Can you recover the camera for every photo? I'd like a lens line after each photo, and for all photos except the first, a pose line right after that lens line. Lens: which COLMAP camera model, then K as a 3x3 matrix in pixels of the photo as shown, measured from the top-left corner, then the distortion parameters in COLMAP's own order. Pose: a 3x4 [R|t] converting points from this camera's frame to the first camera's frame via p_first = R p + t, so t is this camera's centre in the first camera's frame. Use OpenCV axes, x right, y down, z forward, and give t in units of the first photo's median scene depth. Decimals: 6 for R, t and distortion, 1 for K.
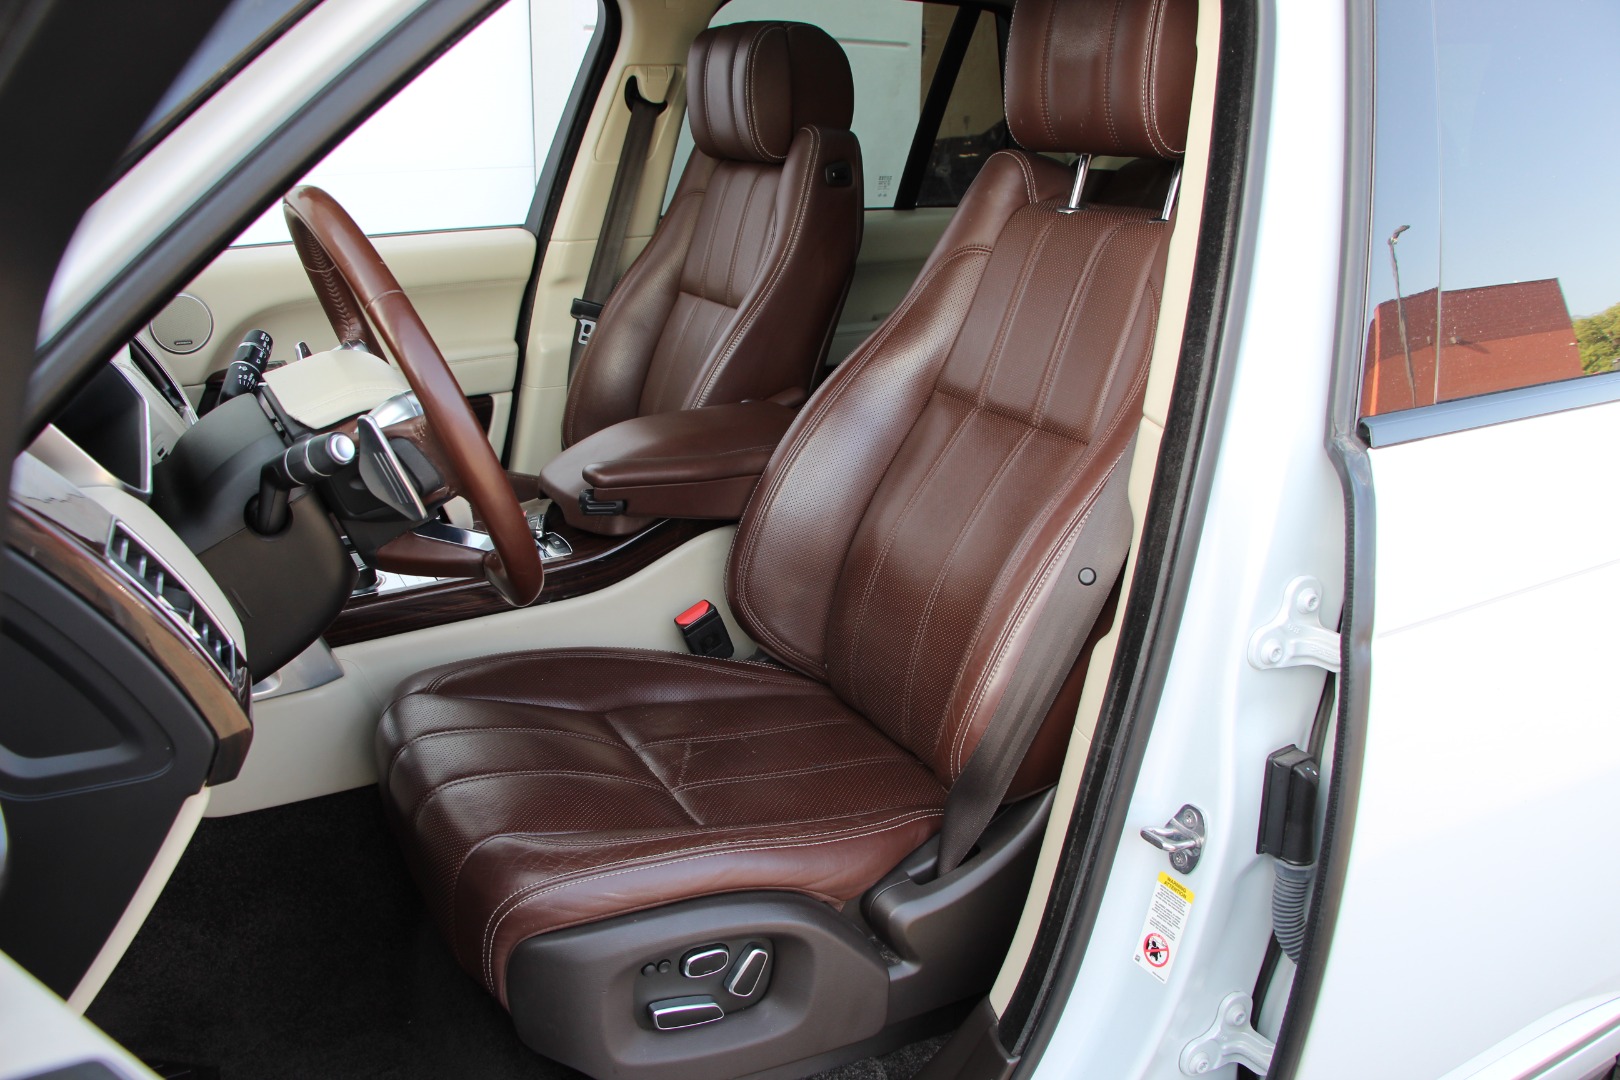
lens RADIAL K [[1301.6, 0, 810.0], [0, 1301.6, 540.0], [0, 0, 1]] dist [-0.186887, 0.116088]
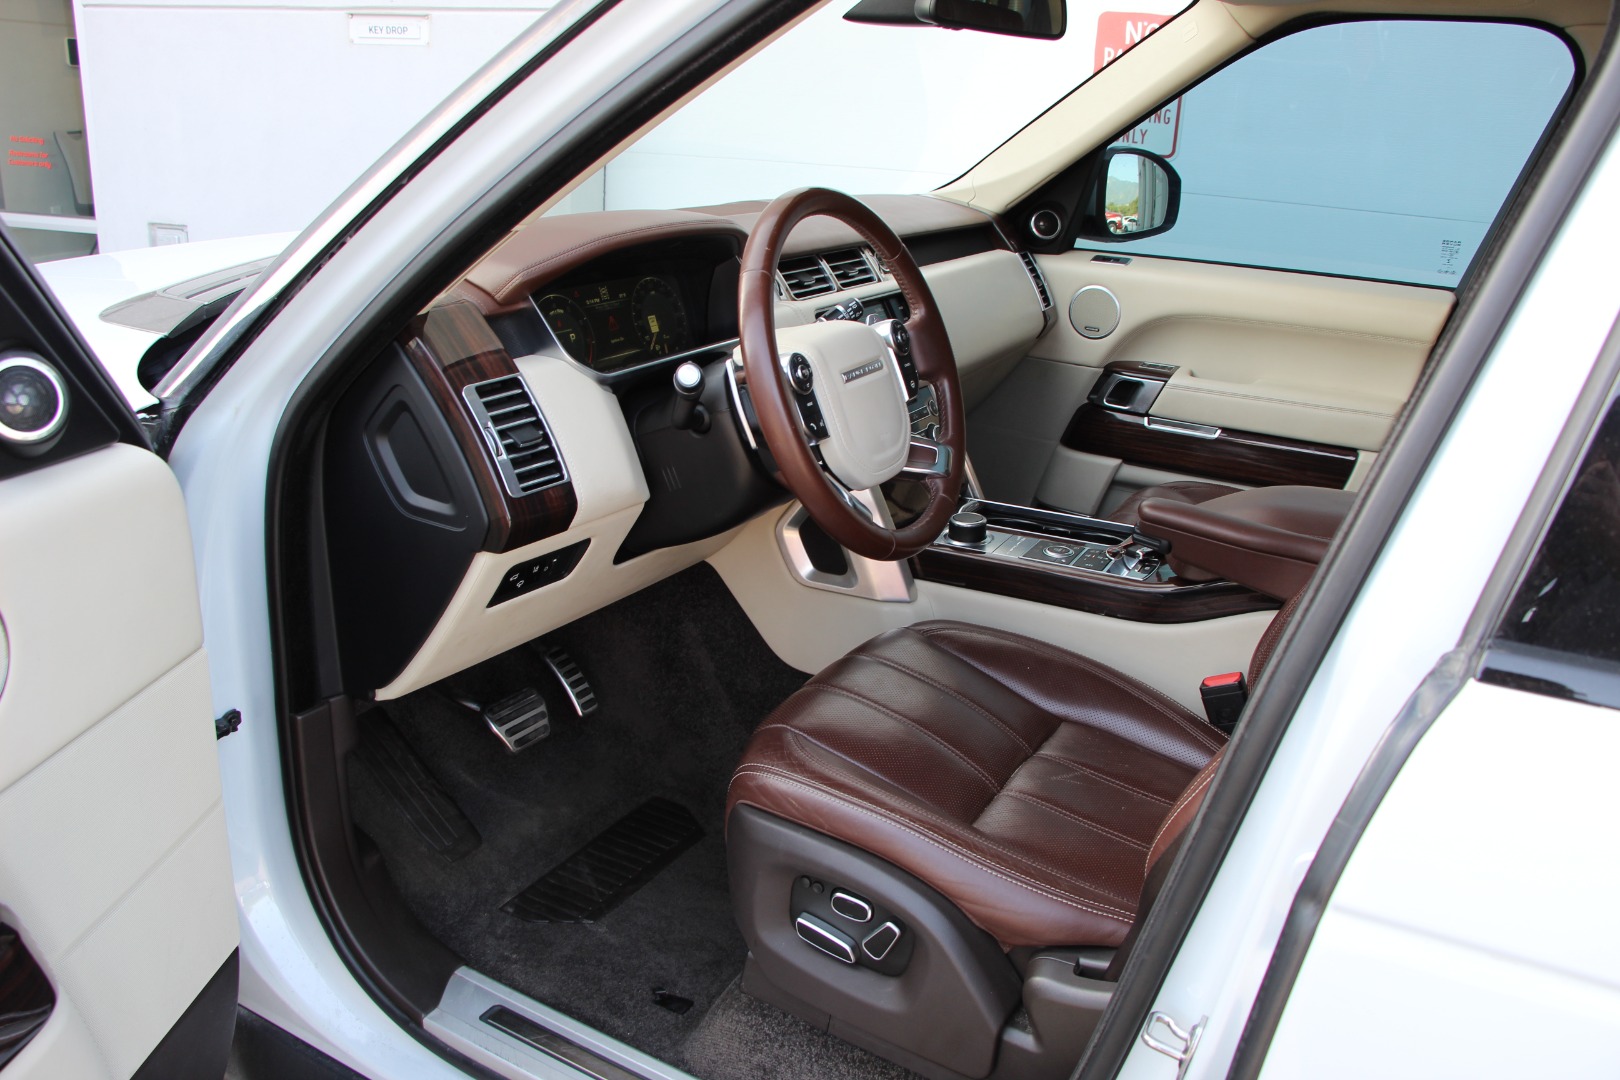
lens RADIAL K [[1301.6, 0, 810.0], [0, 1301.6, 540.0], [0, 0, 1]] dist [-0.186887, 0.116088]
pose [[0.535539, 0.295697, -0.791051, 0.614540], [-0.313054, 0.939473, 0.139241, -0.102789], [0.784344, 0.173072, 0.595693, 0.216863]]
